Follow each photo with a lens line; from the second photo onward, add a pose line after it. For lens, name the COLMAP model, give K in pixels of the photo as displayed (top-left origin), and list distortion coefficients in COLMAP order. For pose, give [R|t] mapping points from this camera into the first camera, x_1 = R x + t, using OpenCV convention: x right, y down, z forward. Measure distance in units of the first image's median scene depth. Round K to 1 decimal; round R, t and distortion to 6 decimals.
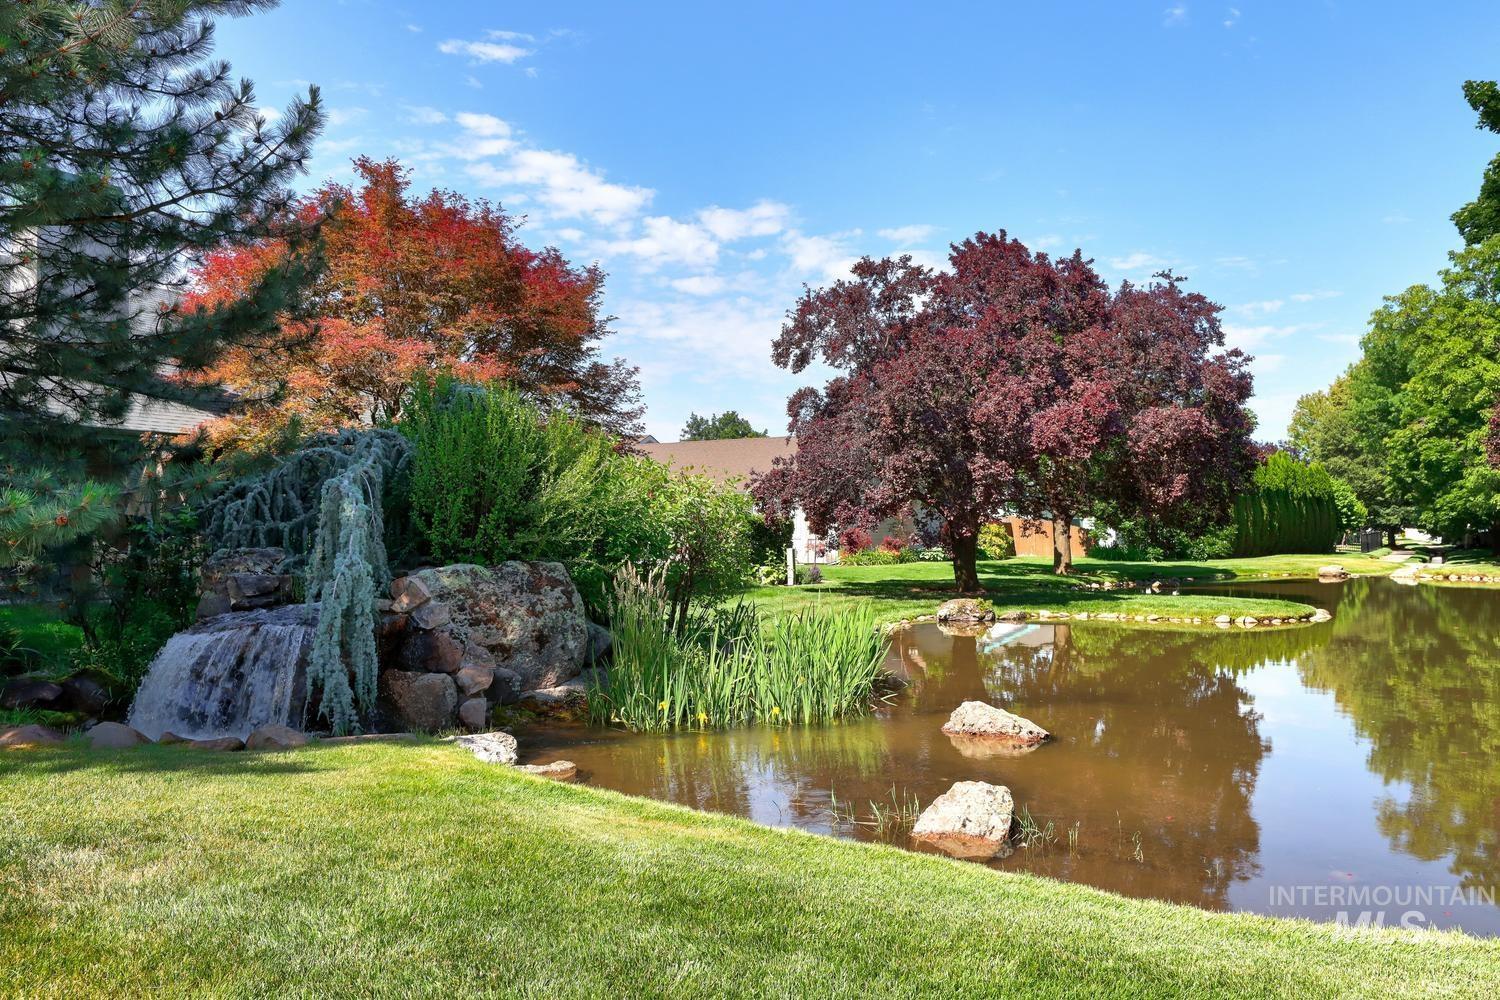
lens RADIAL K [[1137.9, 0, 751.4], [0, 1137.9, 485.0], [0, 0, 1]] dist [-0.002839, 0.003898]
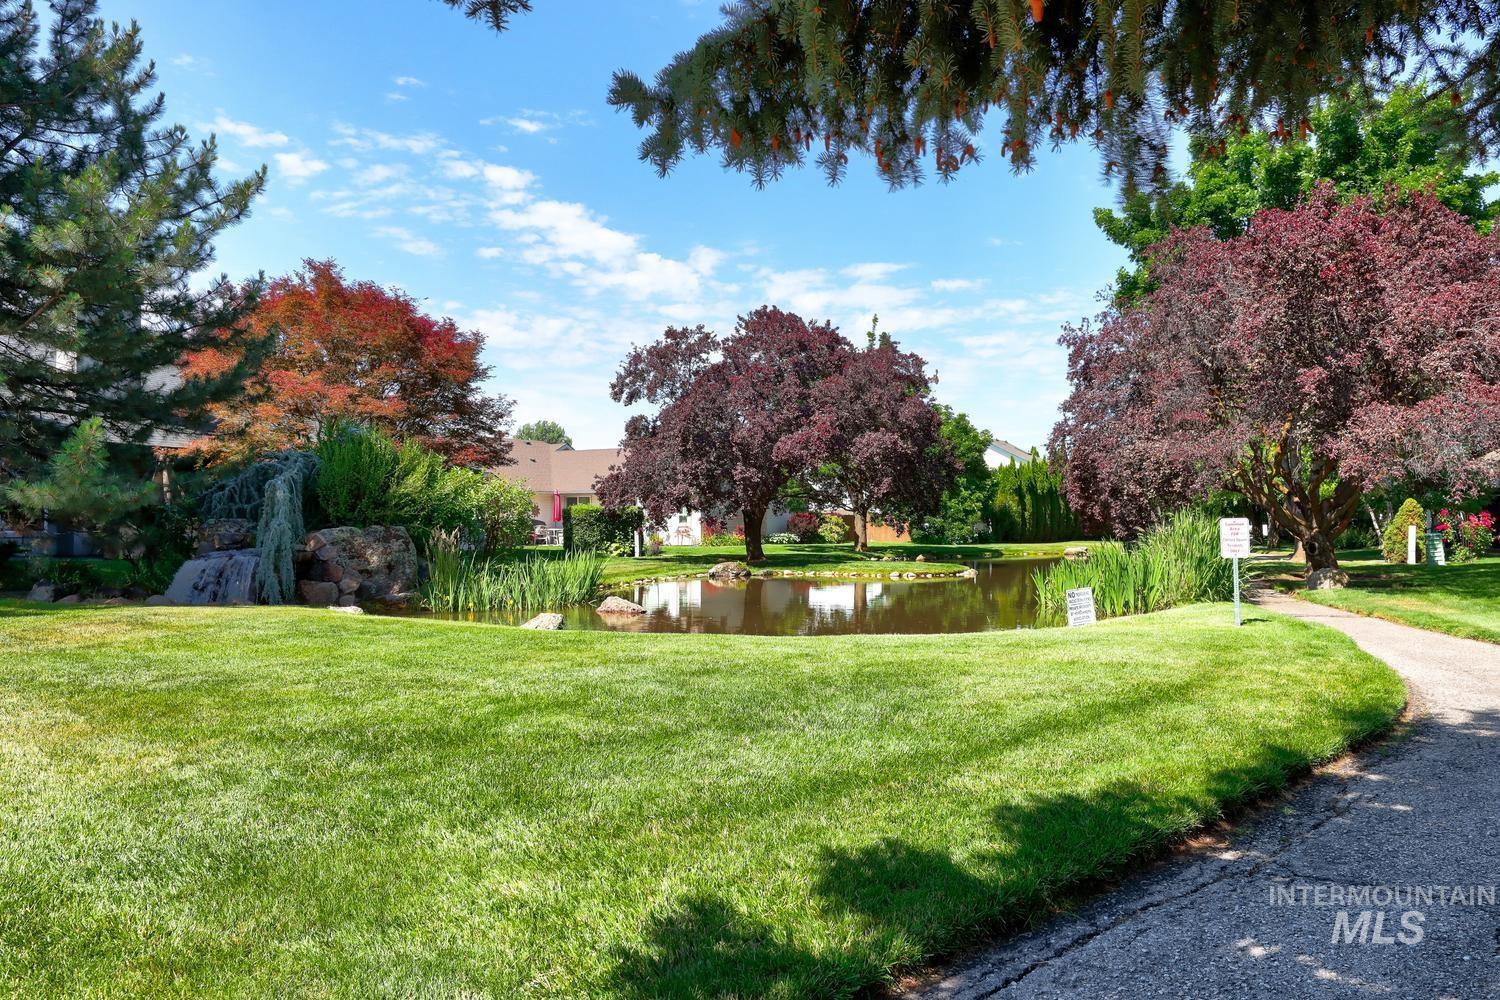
lens RADIAL K [[1052.3, 0, 780.5], [0, 1052.3, 495.9], [0, 0, 1]] dist [0.003873, -0.001549]
pose [[0.998031, 0.002451, 0.062677, 0.178995], [-0.003105, 0.999942, 0.010351, 0.000044], [-0.062648, -0.010525, 0.997980, -0.391015]]
